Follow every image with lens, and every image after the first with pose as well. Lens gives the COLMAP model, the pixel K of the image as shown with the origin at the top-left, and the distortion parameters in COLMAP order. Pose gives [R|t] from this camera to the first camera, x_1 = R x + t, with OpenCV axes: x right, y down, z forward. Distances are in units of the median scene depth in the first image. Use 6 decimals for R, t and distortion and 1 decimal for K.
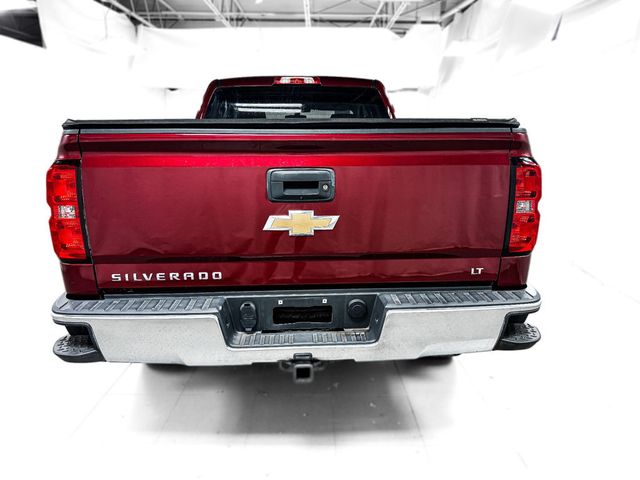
lens RADIAL K [[448.7, 0, 320.0], [0, 448.7, 240.0], [0, 0, 1]] dist [0.142800, -0.241993]
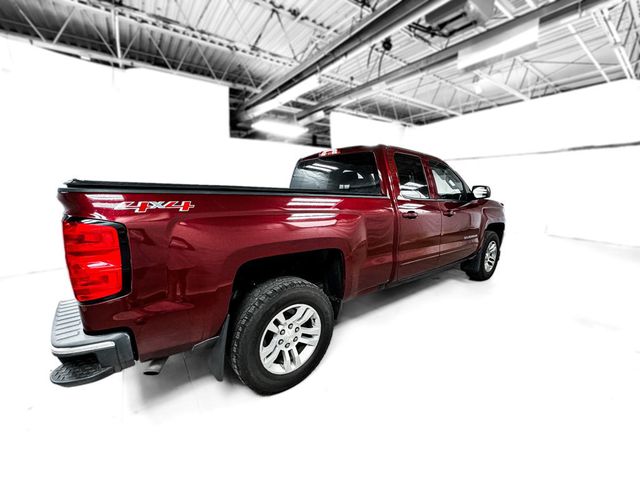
lens RADIAL K [[254.2, 0, 320.0], [0, 254.2, 240.0], [0, 0, 1]] dist [0.000364, 0.009586]
pose [[0.571598, 0.162807, -0.804220, 1.234348], [-0.184853, 0.980473, 0.067103, -0.264315], [0.799441, 0.110307, 0.590531, 1.082831]]
